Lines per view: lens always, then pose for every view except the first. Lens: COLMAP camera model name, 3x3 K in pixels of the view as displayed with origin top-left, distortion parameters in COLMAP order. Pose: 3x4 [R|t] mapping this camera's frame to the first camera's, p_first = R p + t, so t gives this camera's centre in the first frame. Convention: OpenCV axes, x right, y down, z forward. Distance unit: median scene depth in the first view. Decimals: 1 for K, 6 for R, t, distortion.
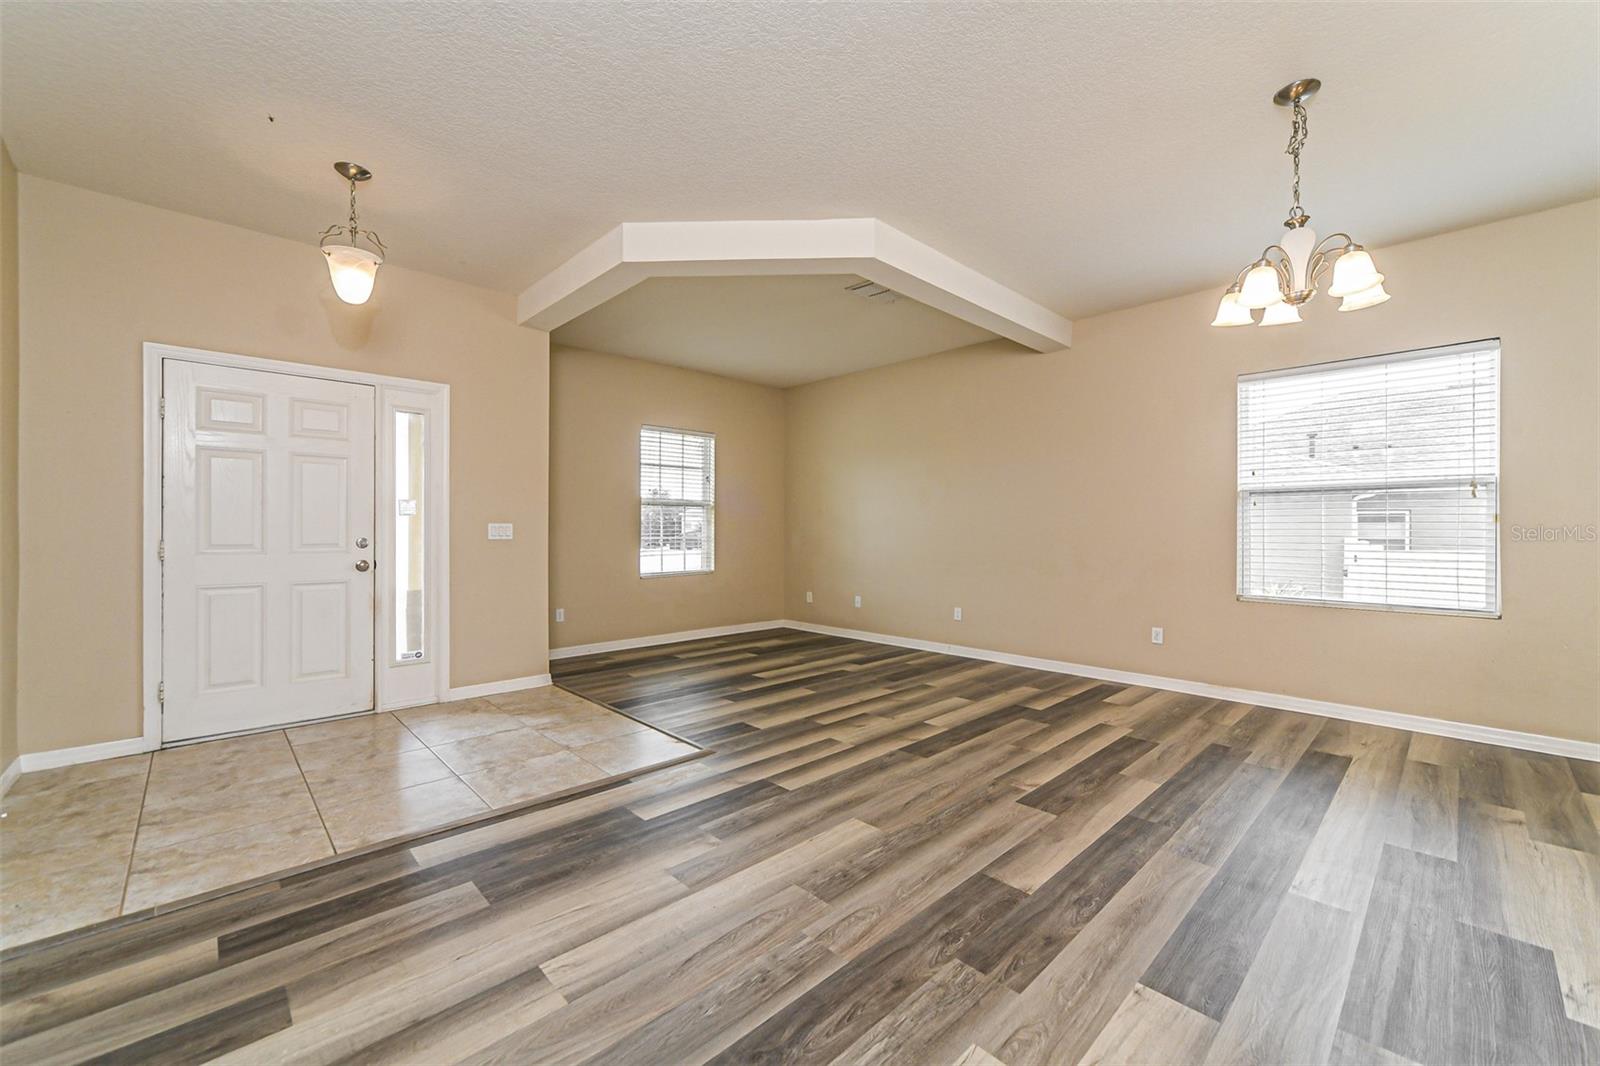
lens RADIAL K [[630.3, 0, 794.6], [0, 630.3, 531.9], [0, 0, 1]] dist [0.001205, 0.000624]
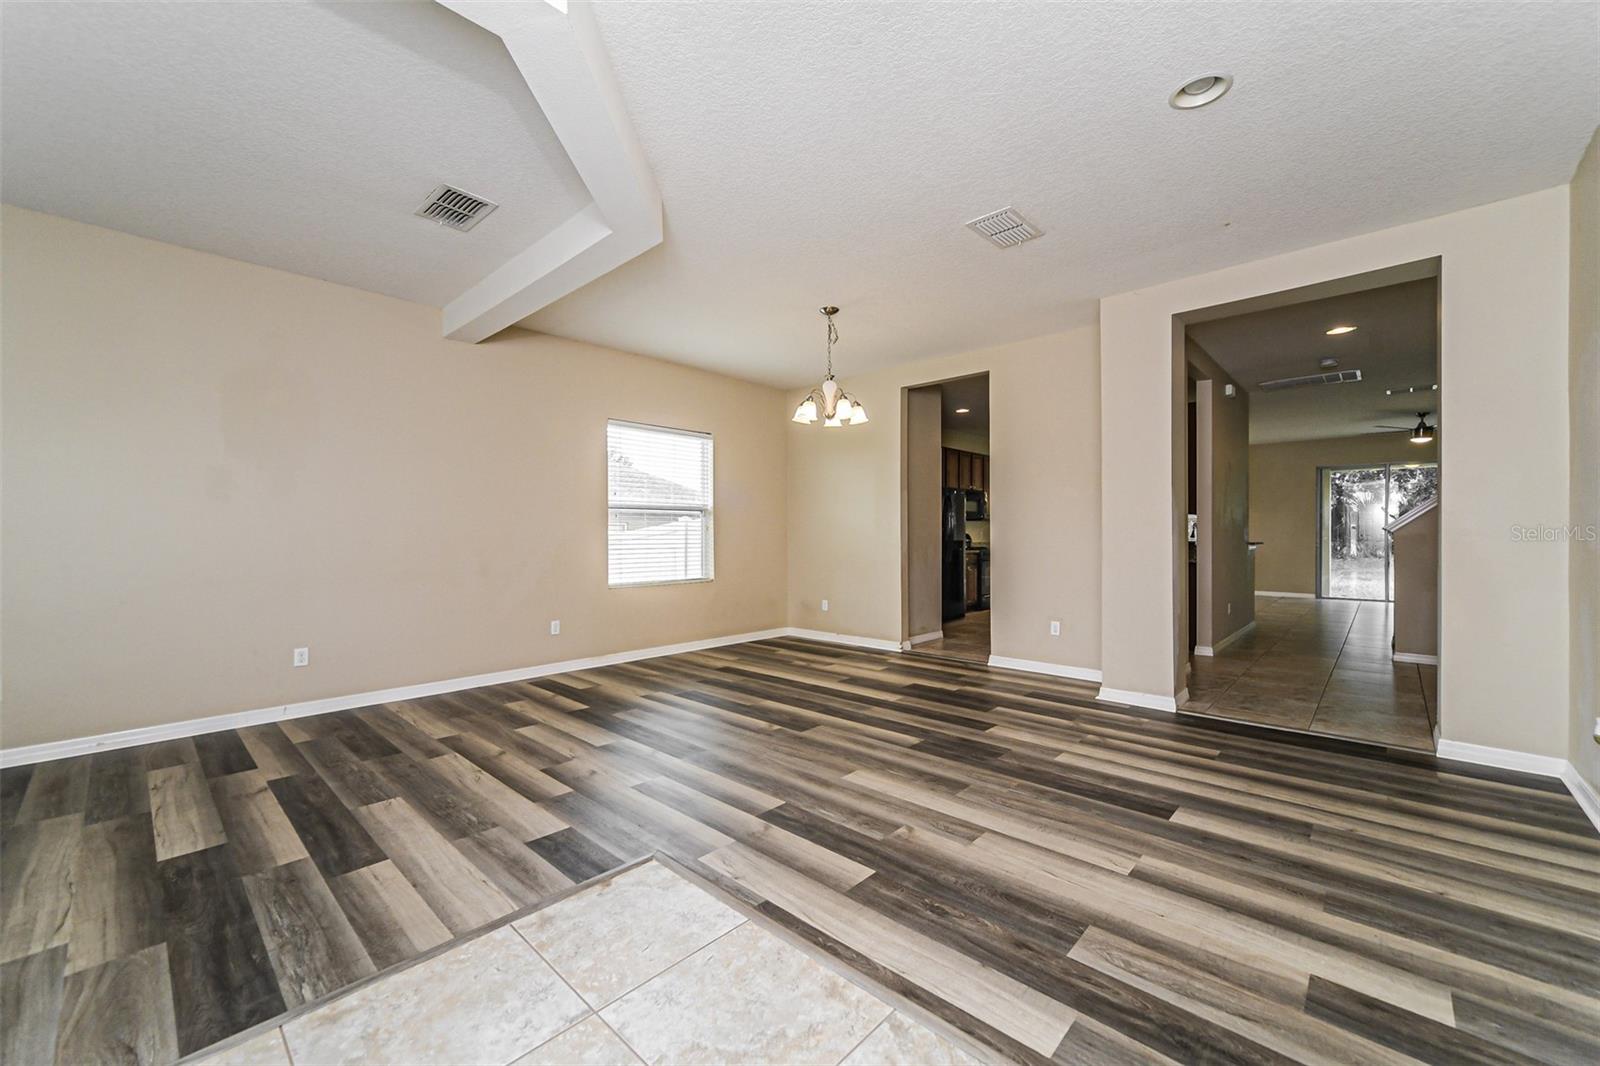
lens RADIAL K [[630.3, 0, 816.0], [0, 630.3, 521.2], [0, 0, 1]] dist [0.001205, 0.000624]
pose [[-0.077843, 0.025088, 0.996650, -1.039711], [0.005250, 0.999680, -0.024754, 0.007342], [-0.996952, 0.003305, -0.077950, 1.094960]]
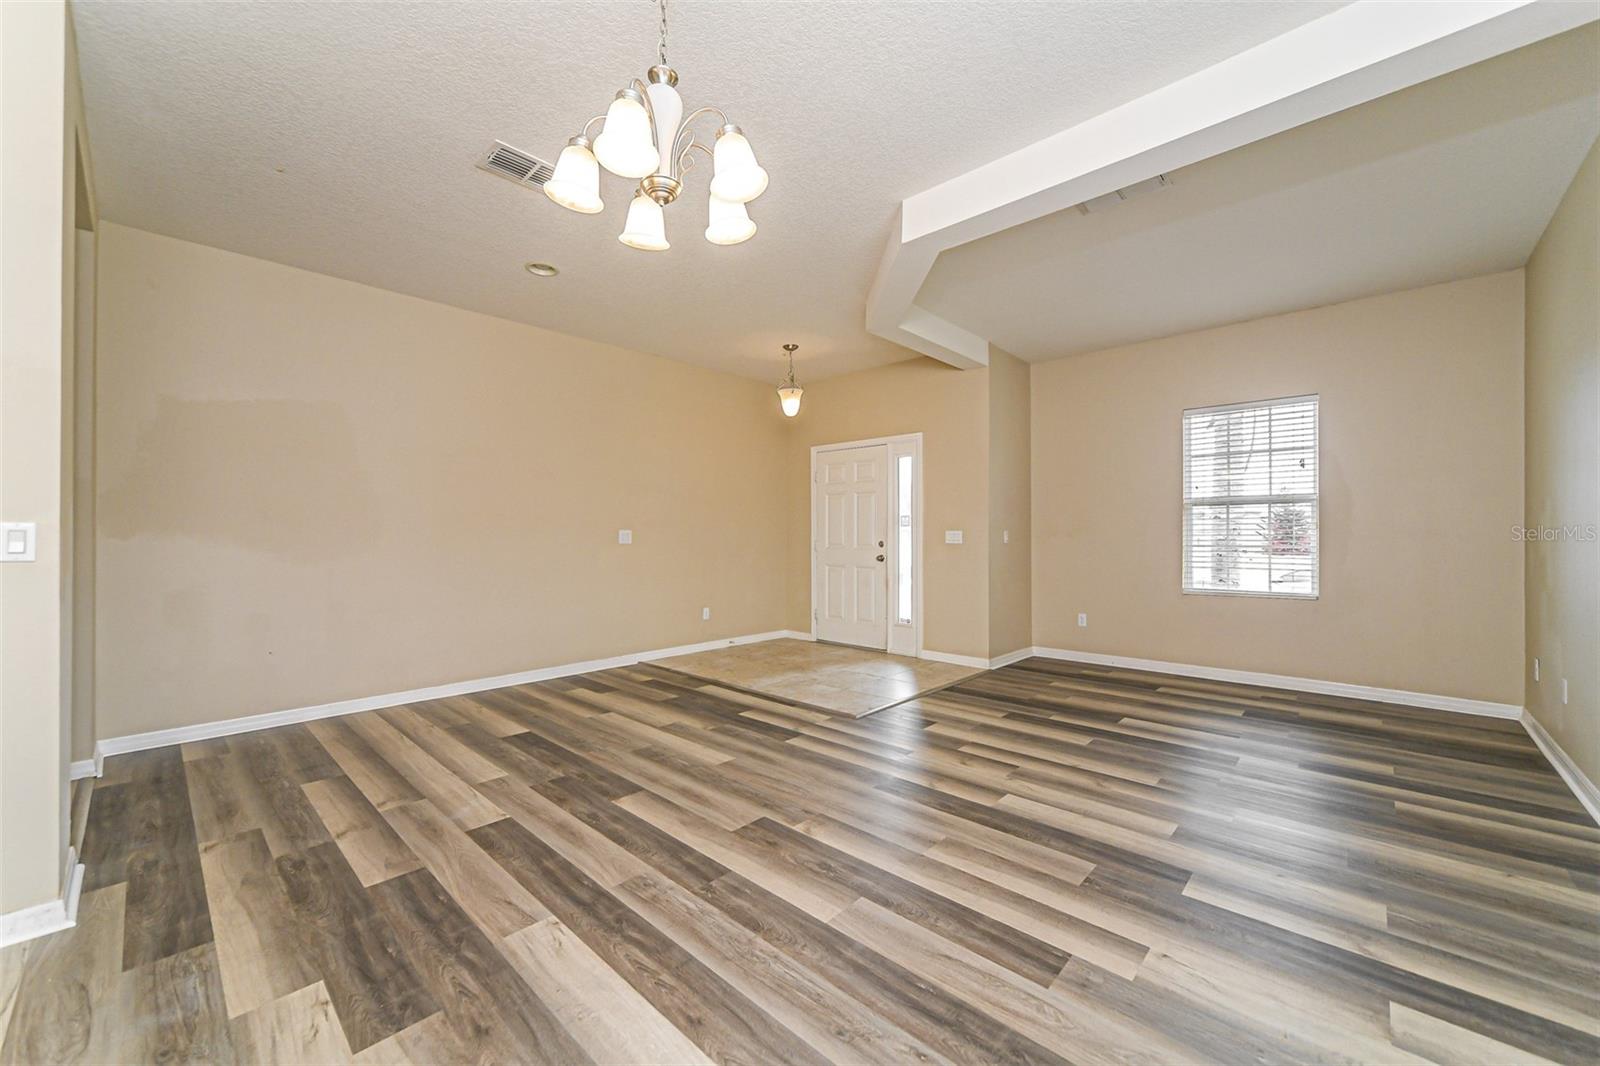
lens RADIAL K [[630.3, 0, 789.4], [0, 630.3, 541.1], [0, 0, 1]] dist [0.001205, 0.000624]
pose [[0.043423, 0.009993, -0.999007, 1.354275], [-0.001089, 0.999950, 0.009955, -0.009975], [0.999056, 0.000655, 0.043432, 1.017218]]
